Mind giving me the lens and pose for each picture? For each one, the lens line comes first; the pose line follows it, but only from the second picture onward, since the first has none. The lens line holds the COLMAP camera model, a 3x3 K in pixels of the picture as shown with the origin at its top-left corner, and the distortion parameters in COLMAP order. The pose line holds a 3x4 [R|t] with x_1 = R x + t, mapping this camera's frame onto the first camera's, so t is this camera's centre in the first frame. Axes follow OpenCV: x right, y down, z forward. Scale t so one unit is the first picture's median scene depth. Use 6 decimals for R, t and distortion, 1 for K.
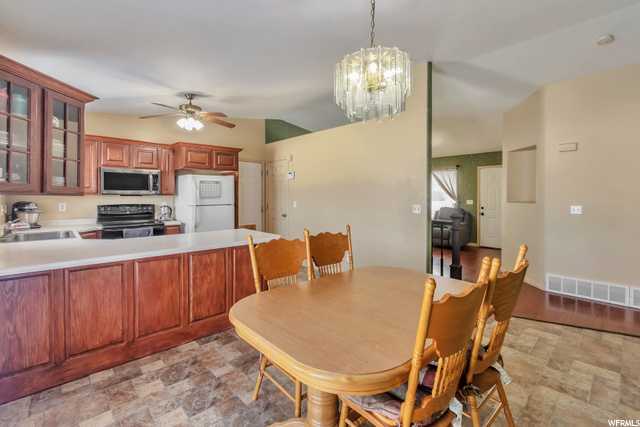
lens RADIAL K [[288.9, 0, 315.9], [0, 288.9, 199.1], [0, 0, 1]] dist [0.005106, -0.001098]
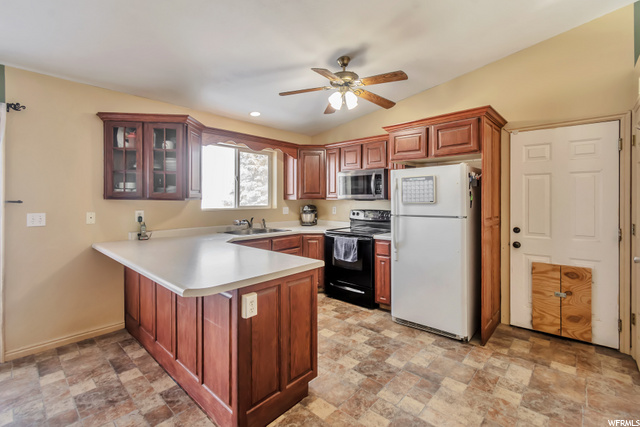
lens RADIAL K [[288.9, 0, 322.0], [0, 288.9, 198.8], [0, 0, 1]] dist [0.005106, -0.001098]
pose [[0.100008, -0.005513, -0.994971, 0.359371], [-0.013606, 0.999884, -0.006908, -0.013236], [0.994894, 0.014229, 0.099921, 1.156411]]
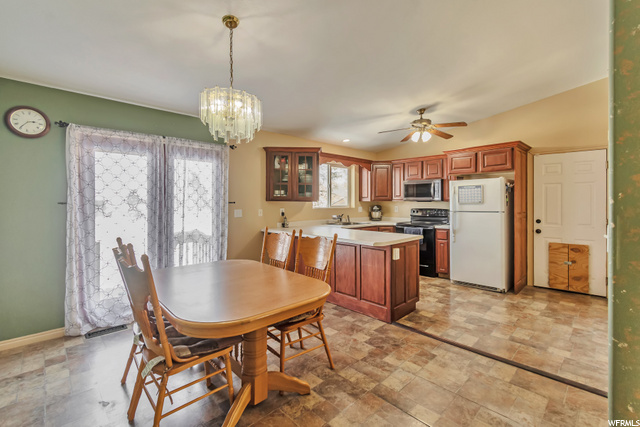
lens RADIAL K [[288.9, 0, 323.8], [0, 288.9, 201.9], [0, 0, 1]] dist [0.005106, -0.001098]
pose [[0.044158, -0.002285, -0.999022, 0.858270], [-0.011541, 0.999929, -0.002798, -0.003128], [0.998958, 0.011653, 0.044128, 0.767617]]
